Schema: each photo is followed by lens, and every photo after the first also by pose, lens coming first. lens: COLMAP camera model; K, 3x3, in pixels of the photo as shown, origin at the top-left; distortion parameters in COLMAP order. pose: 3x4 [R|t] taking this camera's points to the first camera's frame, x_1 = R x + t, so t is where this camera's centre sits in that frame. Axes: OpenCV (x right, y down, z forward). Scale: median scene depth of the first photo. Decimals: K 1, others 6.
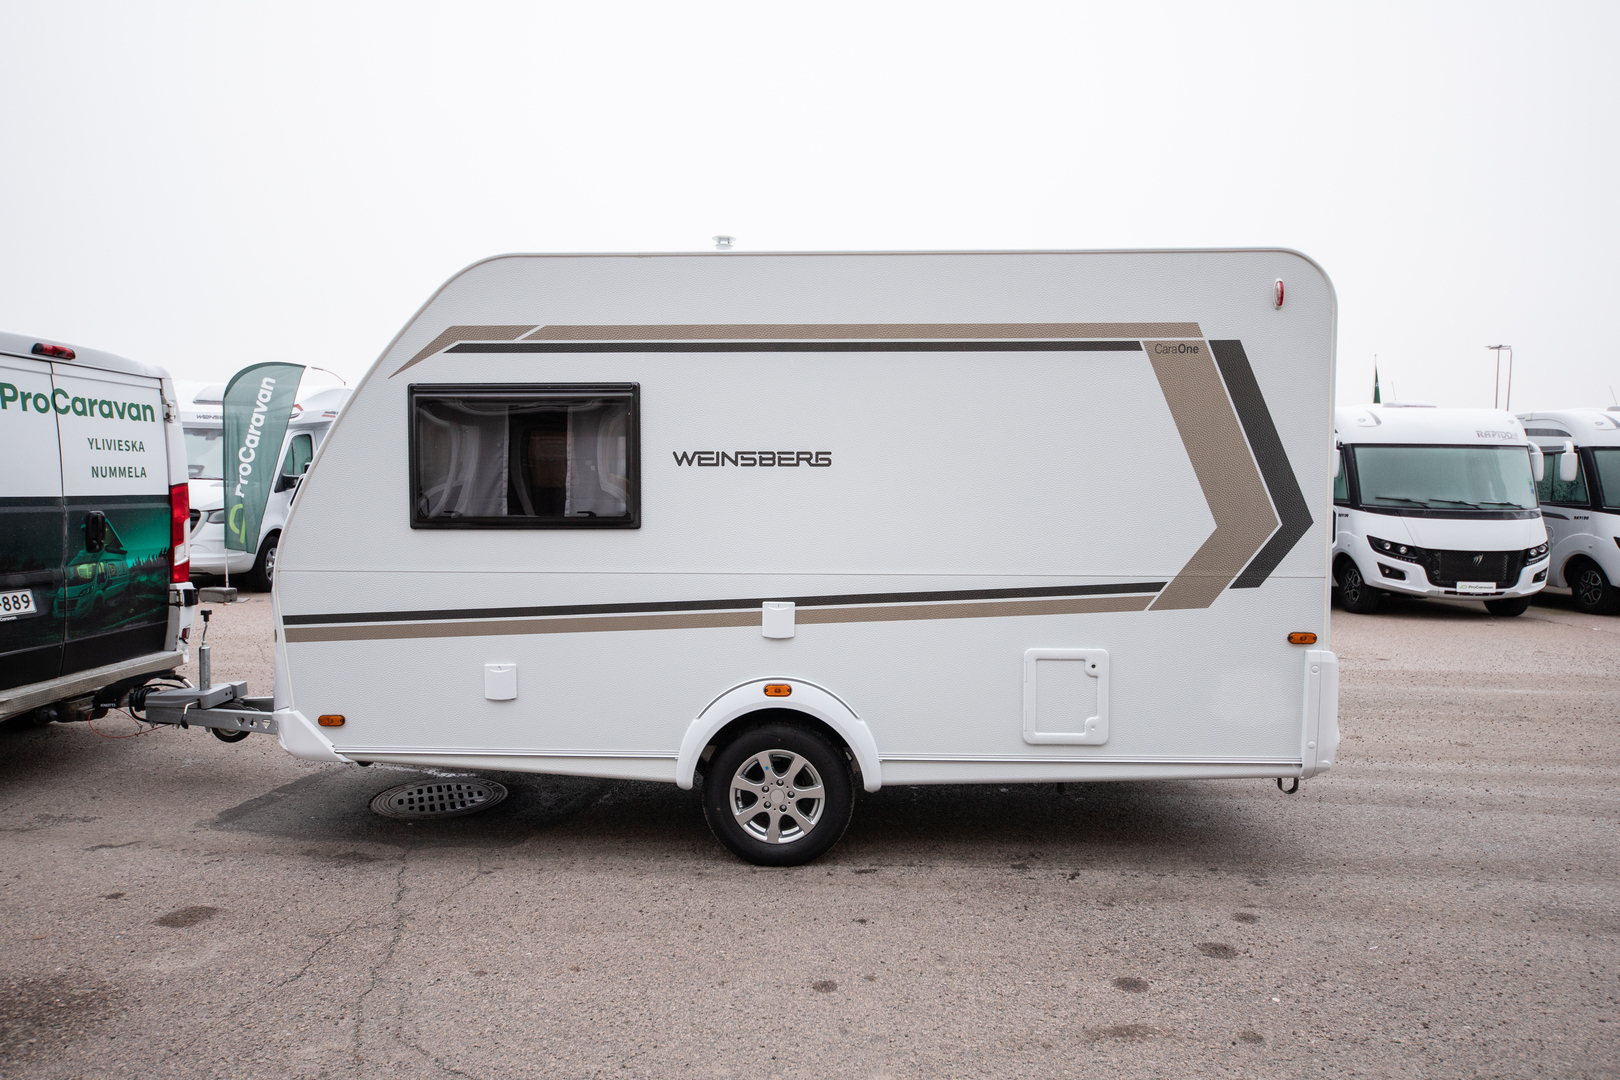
lens RADIAL K [[1066.2, 0, 797.8], [0, 1066.2, 549.1], [0, 0, 1]] dist [0.010066, 0.008150]
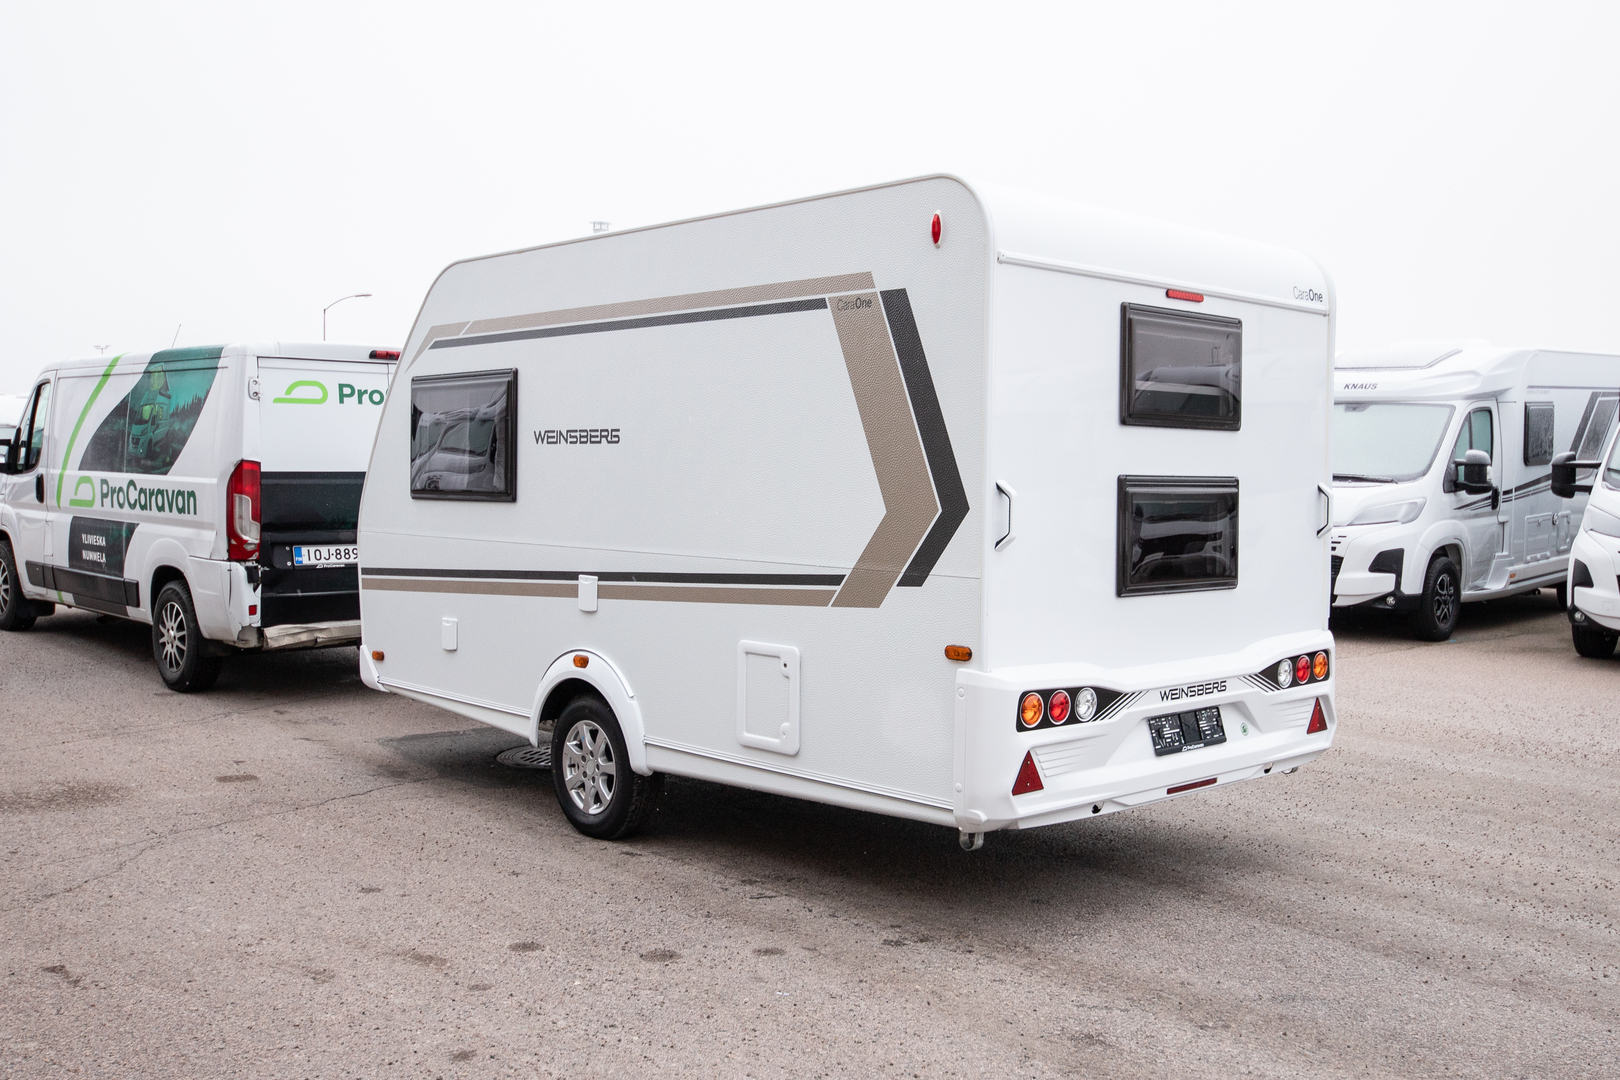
lens RADIAL K [[1523.1, 0, 803.4], [0, 1523.1, 531.0], [0, 0, 1]] dist [0.004026, 0.000000]
pose [[0.714979, 0.032137, -0.698407, 1.152046], [-0.043628, 0.999047, 0.001307, -0.004393], [0.697784, 0.029536, 0.715699, 0.096354]]
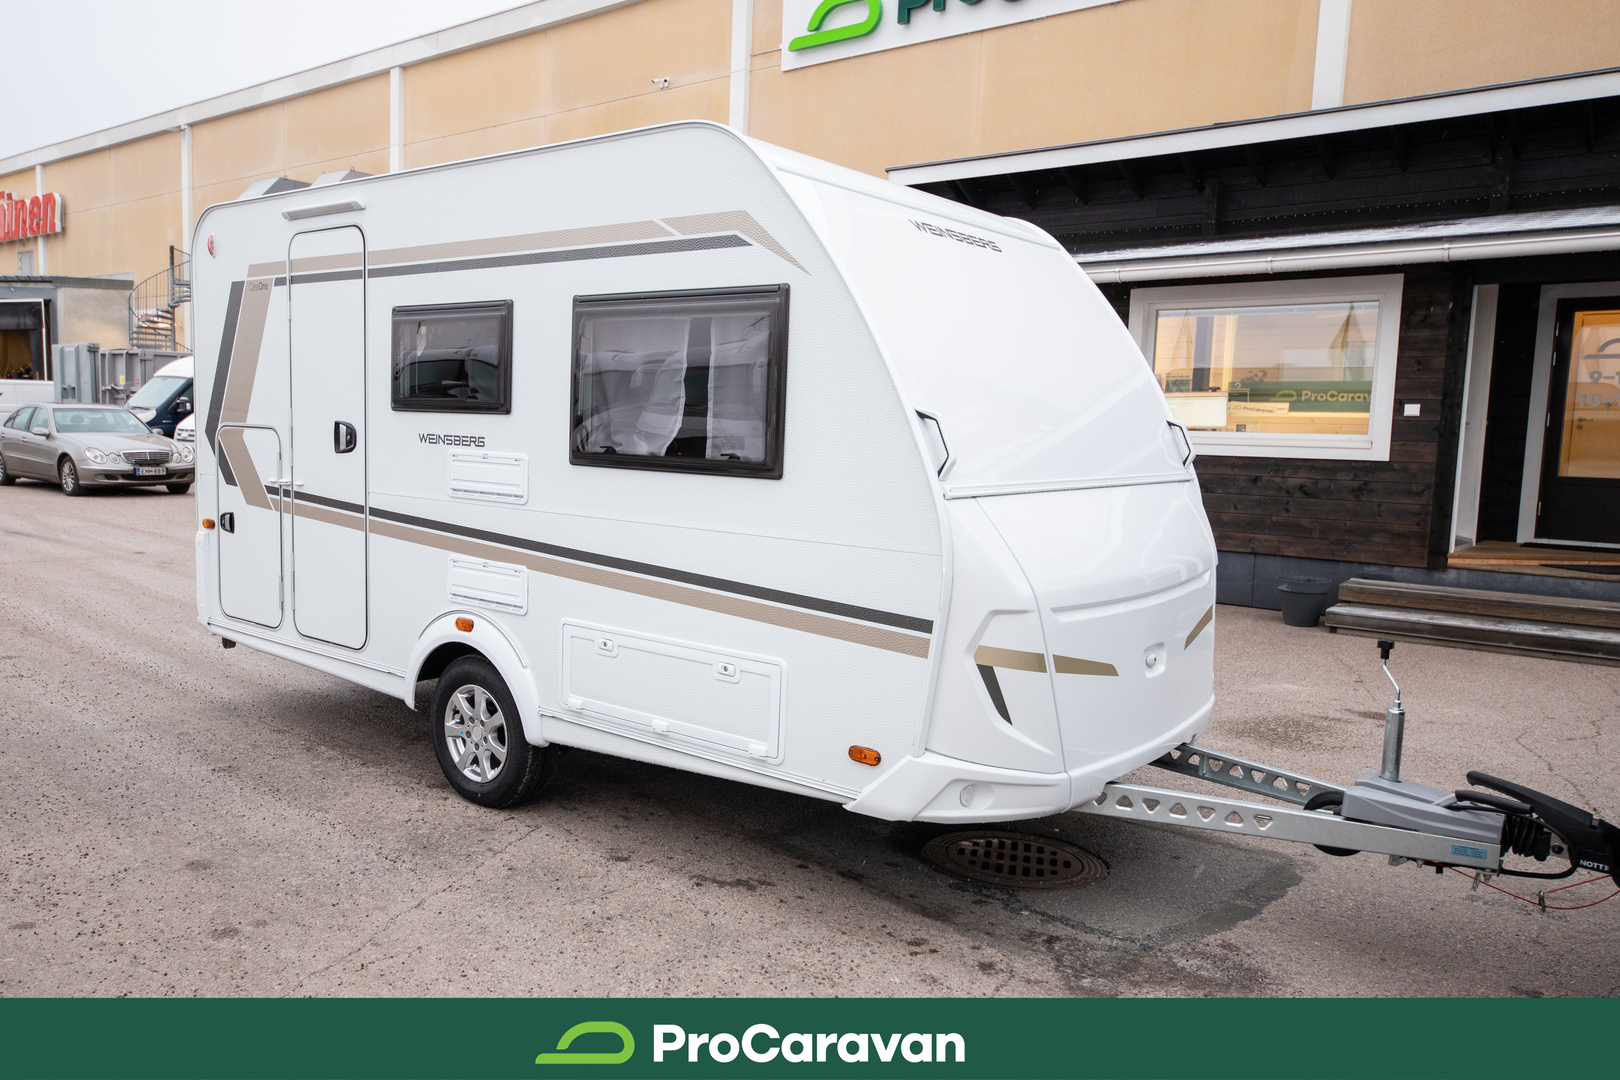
lens RADIAL K [[1149.5, 0, 794.9], [0, 1149.5, 542.5], [0, 0, 1]] dist [0.007736, 0.000475]
pose [[-0.836058, -0.085731, 0.541902, -0.788272], [-0.006391, 0.989170, 0.146632, -0.117885], [-0.548604, 0.119130, -0.827551, 2.183724]]
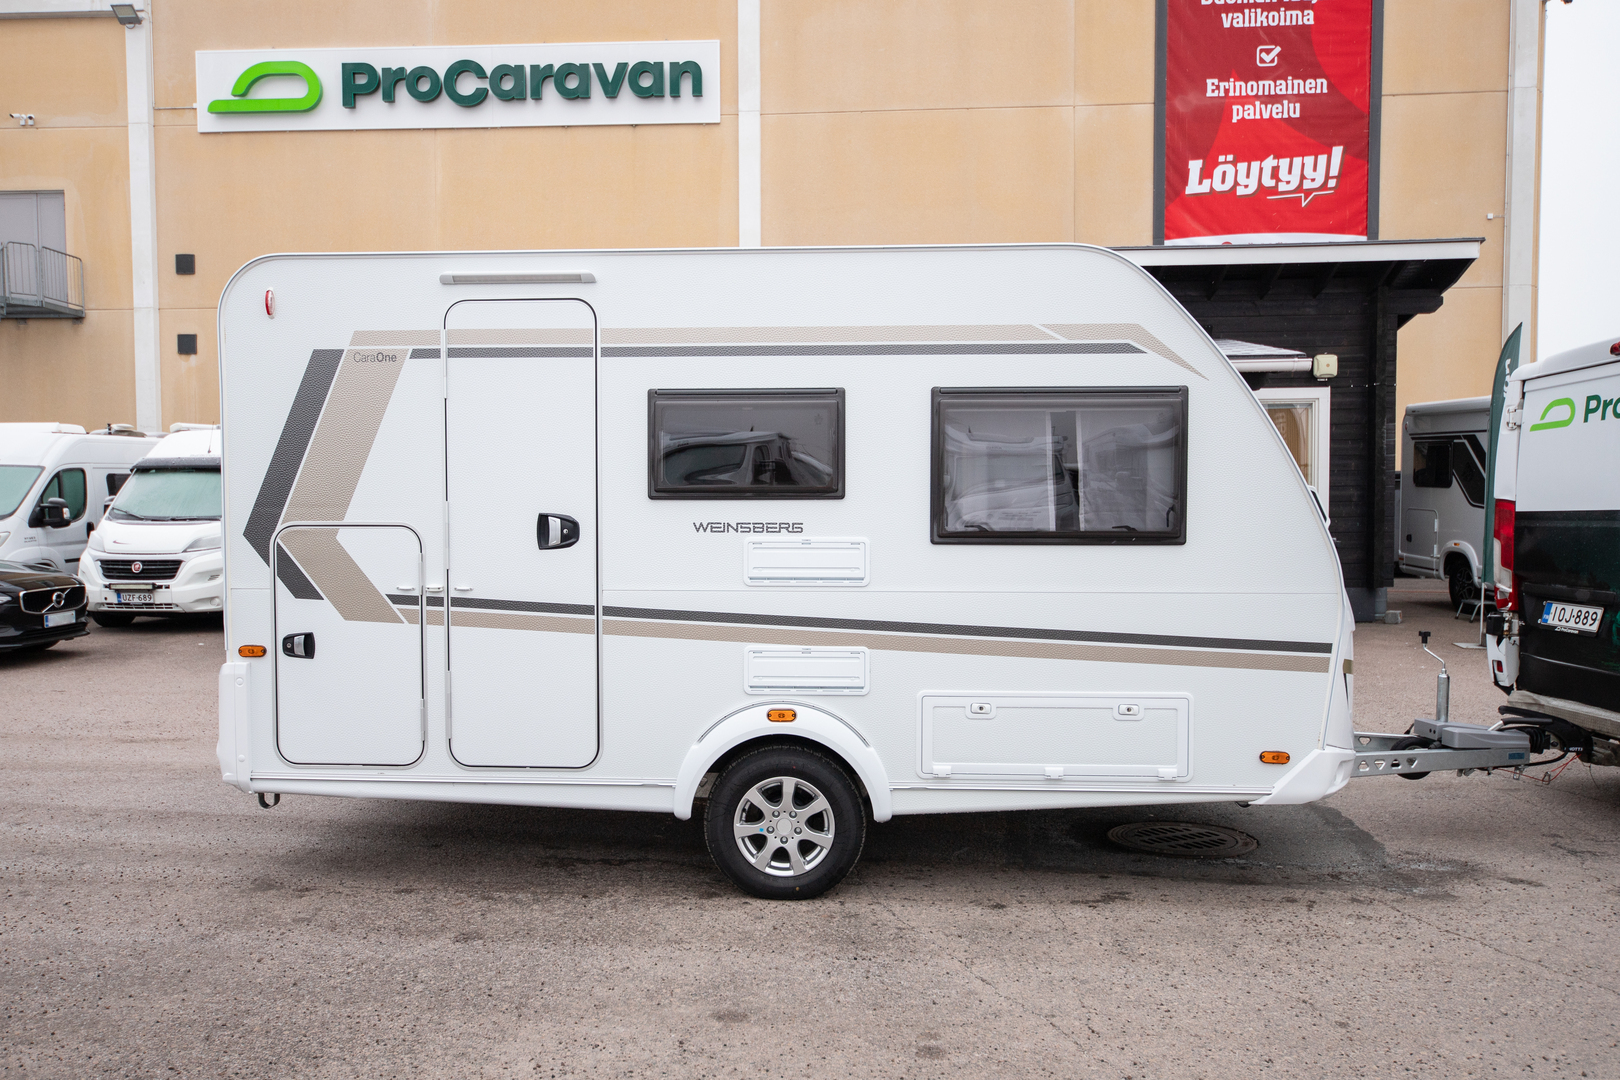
lens RADIAL K [[1083.7, 0, 796.8], [0, 1083.7, 553.8], [0, 0, 1]] dist [0.002797, 0.013584]
pose [[-0.999684, -0.000886, -0.025130, 0.022695], [-0.003085, 0.996151, 0.087602, -0.115813], [0.024955, 0.087652, -0.995839, 2.434538]]
